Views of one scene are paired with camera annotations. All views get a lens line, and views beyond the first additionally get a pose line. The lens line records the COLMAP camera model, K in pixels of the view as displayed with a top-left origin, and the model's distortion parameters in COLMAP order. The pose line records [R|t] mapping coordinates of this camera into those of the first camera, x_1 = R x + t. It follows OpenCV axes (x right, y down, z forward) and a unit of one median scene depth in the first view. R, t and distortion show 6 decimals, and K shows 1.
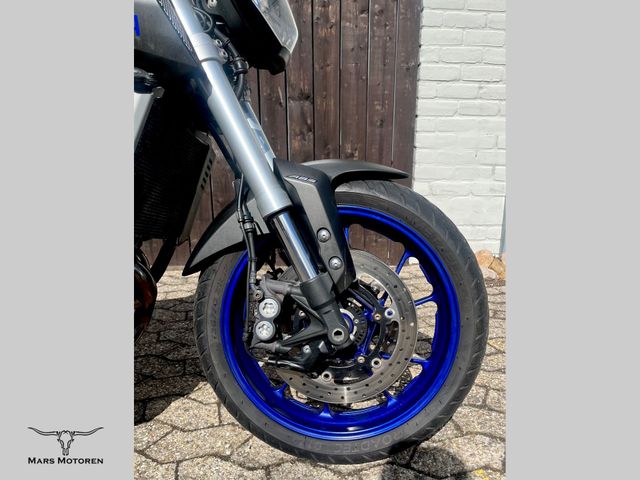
lens RADIAL K [[415.5, 0, 345.9], [0, 415.5, 266.1], [0, 0, 1]] dist [0.045964, -0.080180]
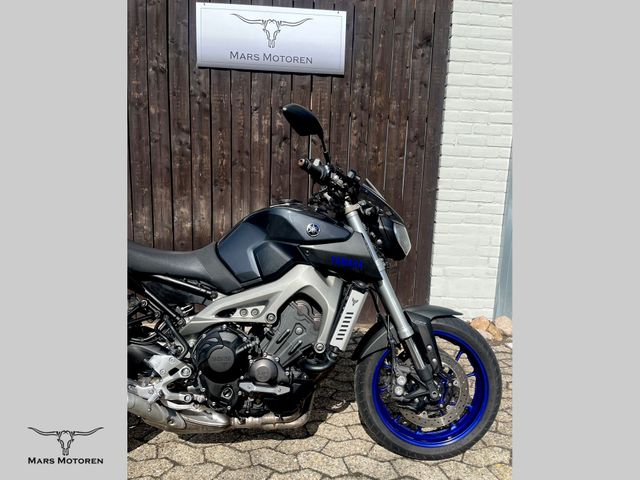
lens RADIAL K [[404.2, 0, 337.6], [0, 404.2, 248.7], [0, 0, 1]] dist [0.008817, -0.001775]
pose [[0.999515, 0.027879, 0.013856, -0.494465], [-0.026242, 0.993931, -0.106831, -0.300104], [-0.016750, 0.106416, 0.994181, -0.999028]]
